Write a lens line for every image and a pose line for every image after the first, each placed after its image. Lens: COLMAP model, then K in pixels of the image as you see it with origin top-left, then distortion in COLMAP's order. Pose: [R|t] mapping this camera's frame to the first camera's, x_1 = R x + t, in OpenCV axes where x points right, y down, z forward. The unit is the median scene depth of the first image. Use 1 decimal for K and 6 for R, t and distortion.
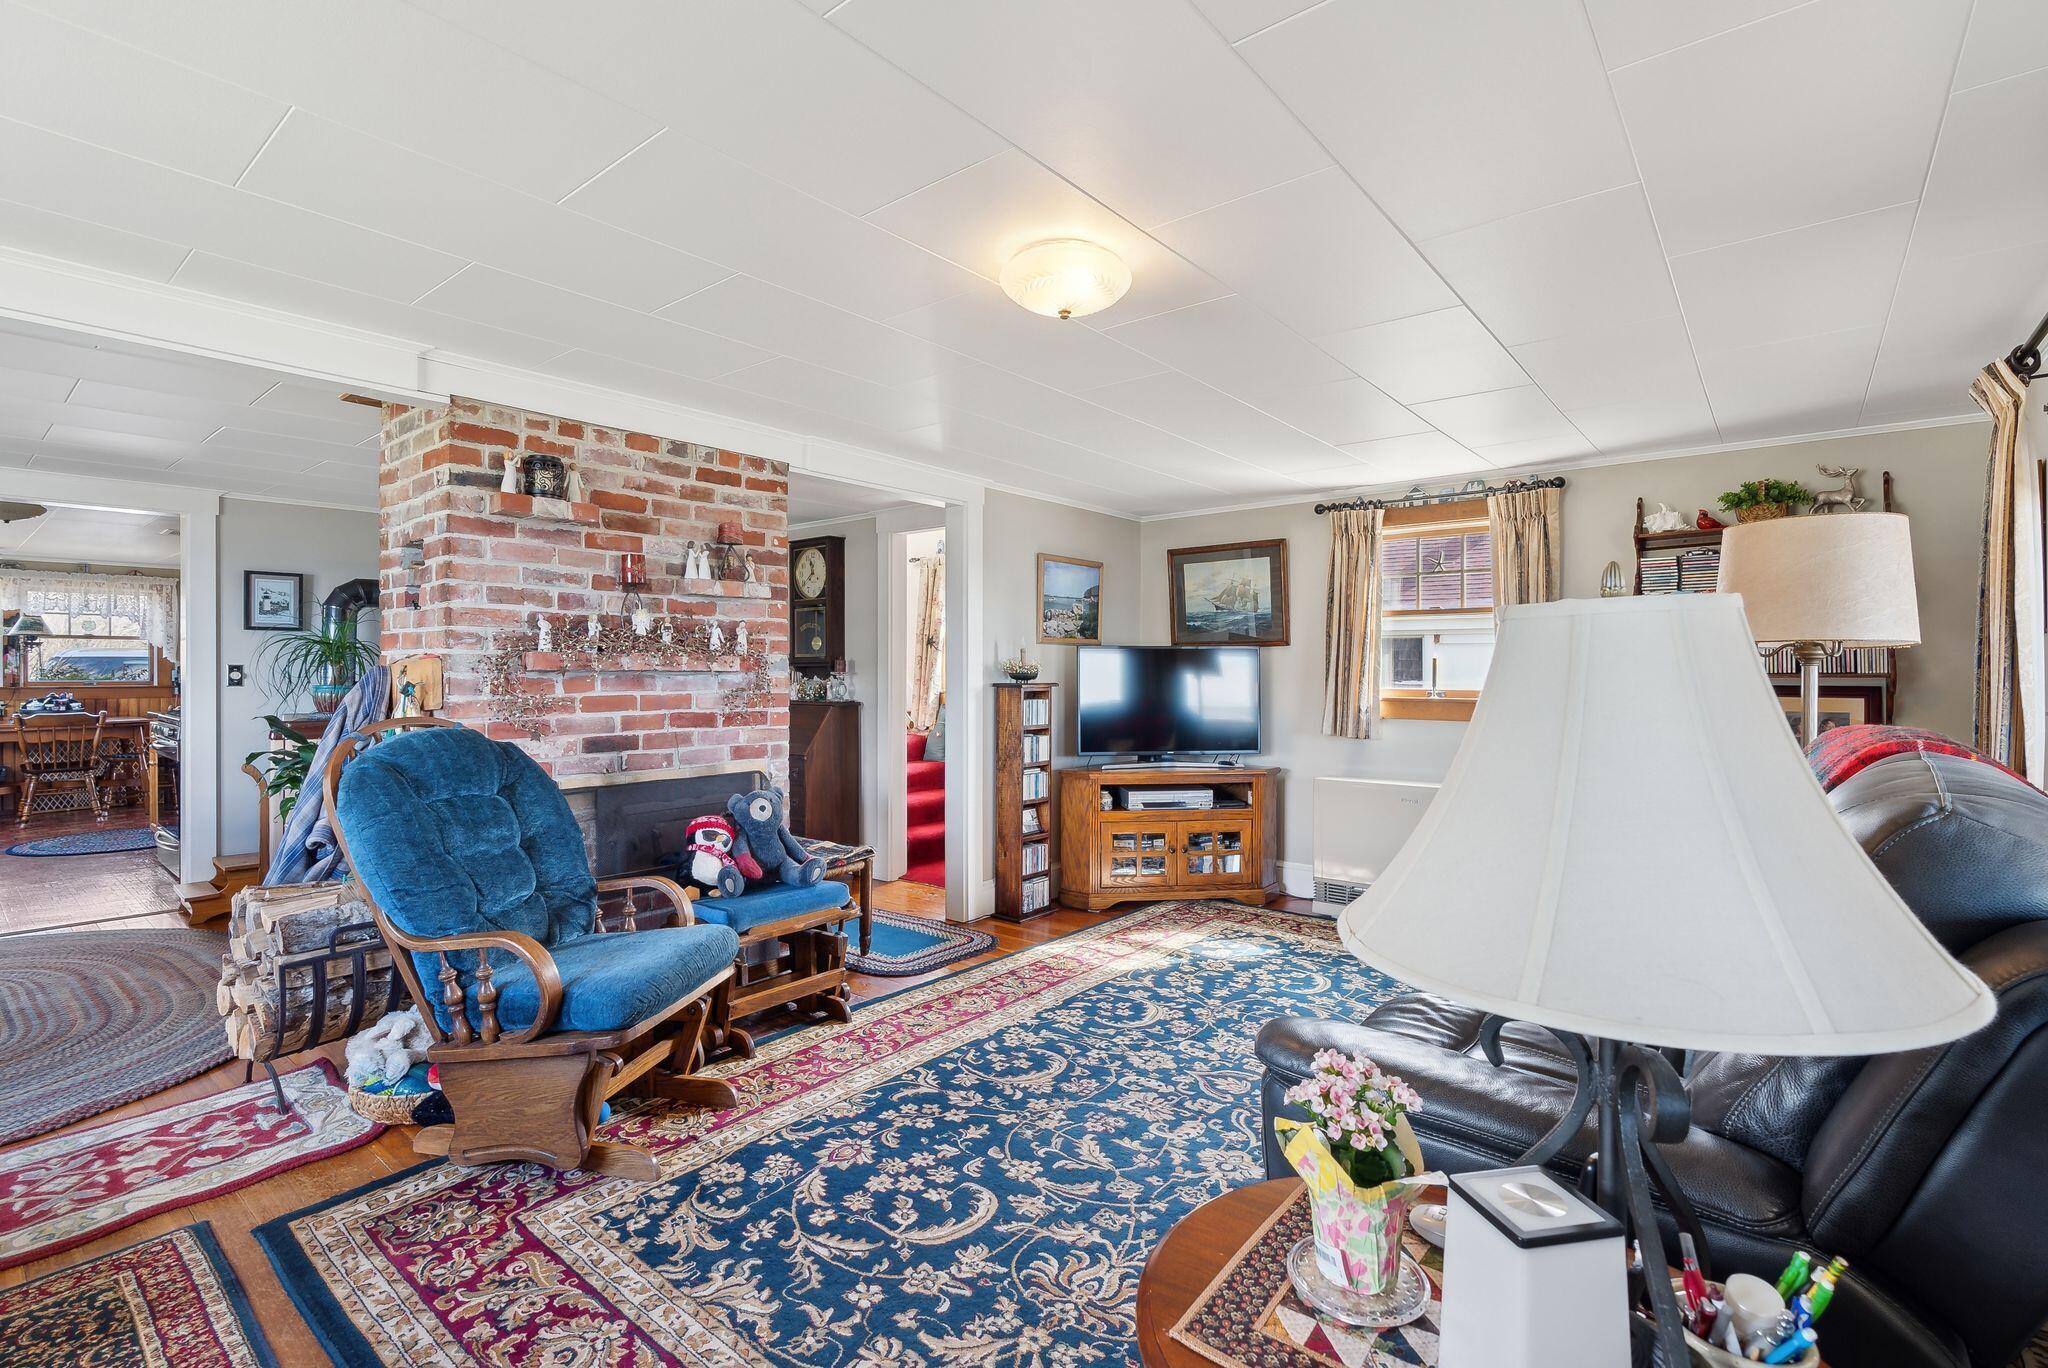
lens RADIAL K [[927.4, 0, 1022.1], [0, 927.4, 681.3], [0, 0, 1]] dist [-0.000582, 0.000998]
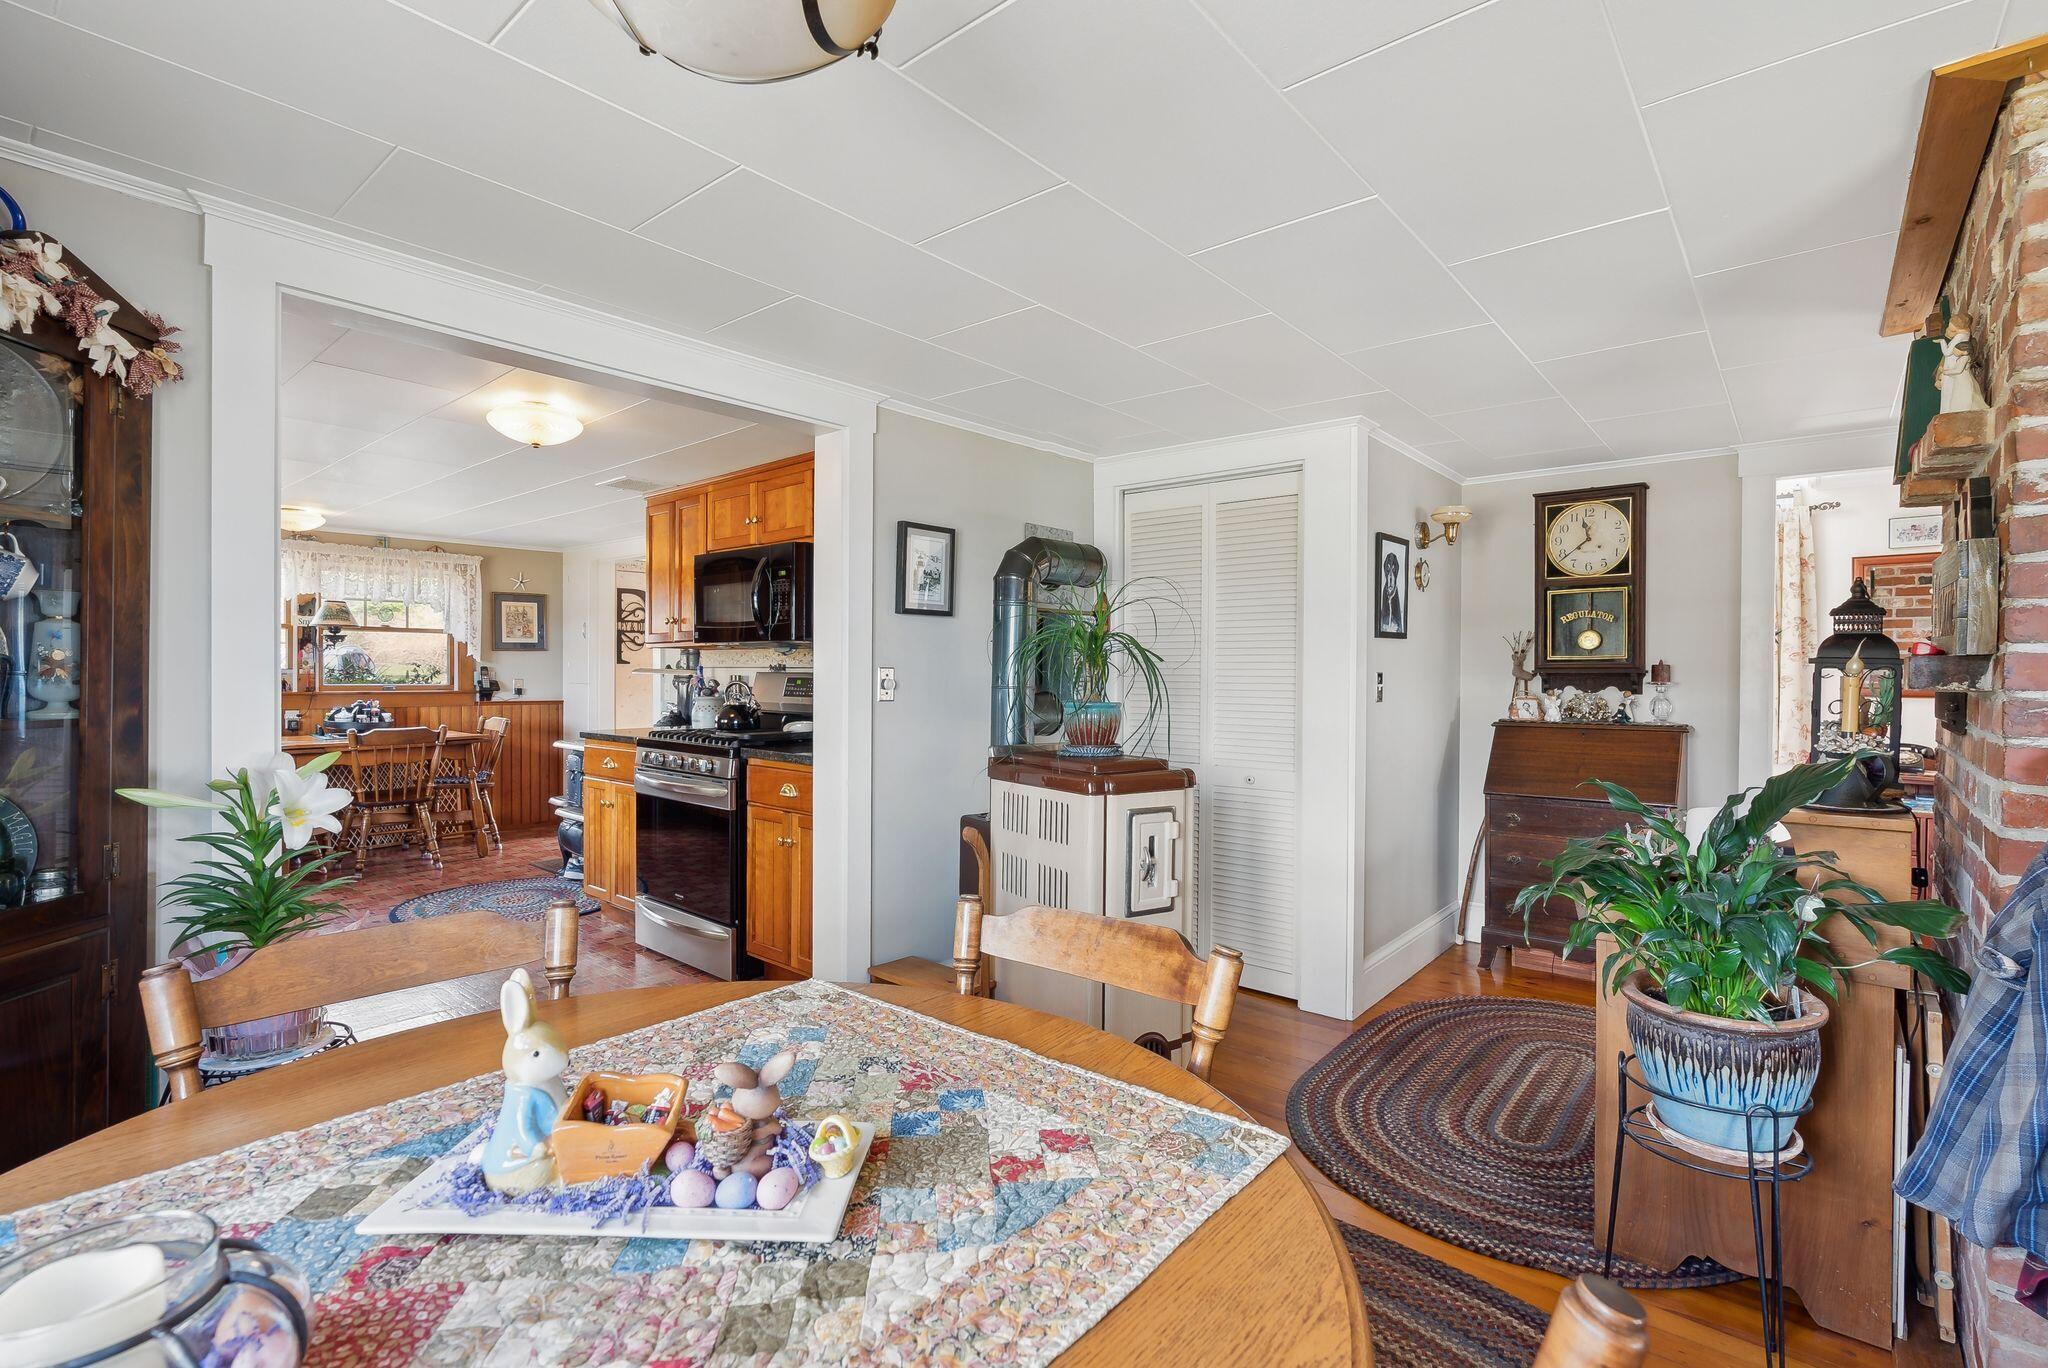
lens RADIAL K [[927.4, 0, 1025.2], [0, 927.4, 678.1], [0, 0, 1]] dist [-0.000582, 0.000998]
pose [[0.999906, 0.005628, -0.012527, -0.640486], [-0.005716, 0.999959, -0.006978, -0.005054], [0.012487, 0.007049, 0.999897, 0.305157]]
